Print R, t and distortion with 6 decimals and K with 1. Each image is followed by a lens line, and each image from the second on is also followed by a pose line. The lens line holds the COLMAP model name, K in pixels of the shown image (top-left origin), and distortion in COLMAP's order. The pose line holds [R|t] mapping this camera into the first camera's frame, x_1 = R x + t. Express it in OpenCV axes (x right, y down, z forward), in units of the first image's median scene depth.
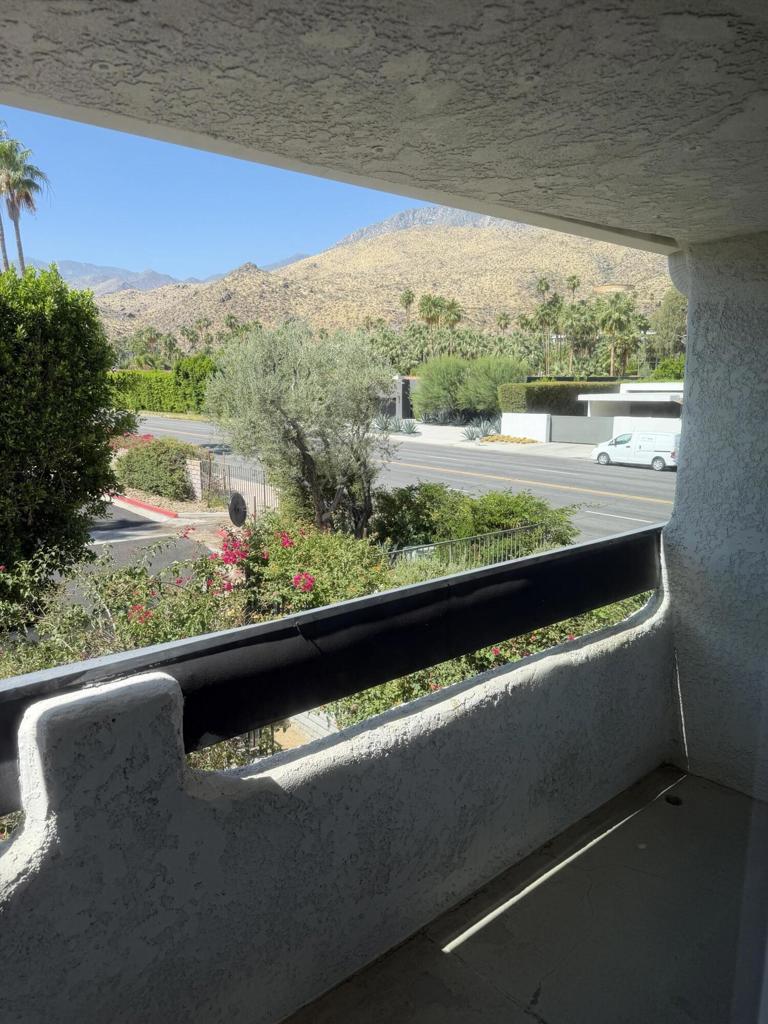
lens RADIAL K [[710.8, 0, 384.4], [0, 710.8, 512.7], [0, 0, 1]] dist [-0.001462, -0.000666]
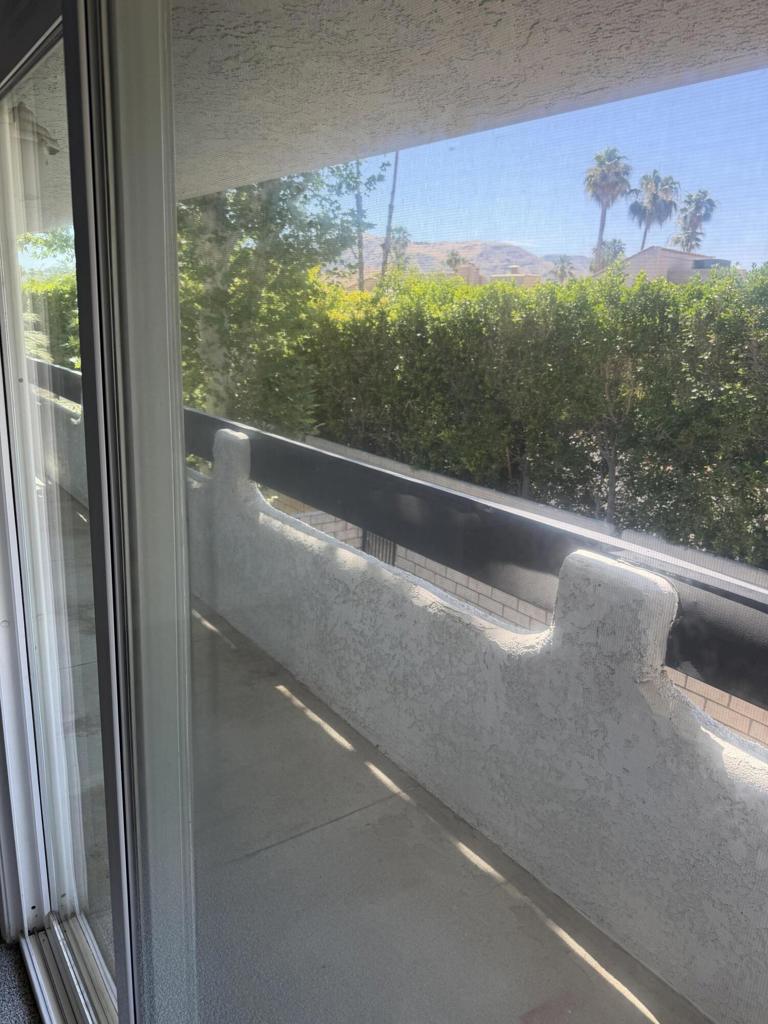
lens RADIAL K [[710.8, 0, 383.3], [0, 710.8, 510.2], [0, 0, 1]] dist [-0.001462, -0.000666]
pose [[-0.055212, 0.266546, -0.962240, 0.776774], [-0.223123, 0.936046, 0.272092, -0.084757], [0.973226, 0.229720, 0.007792, 0.561101]]
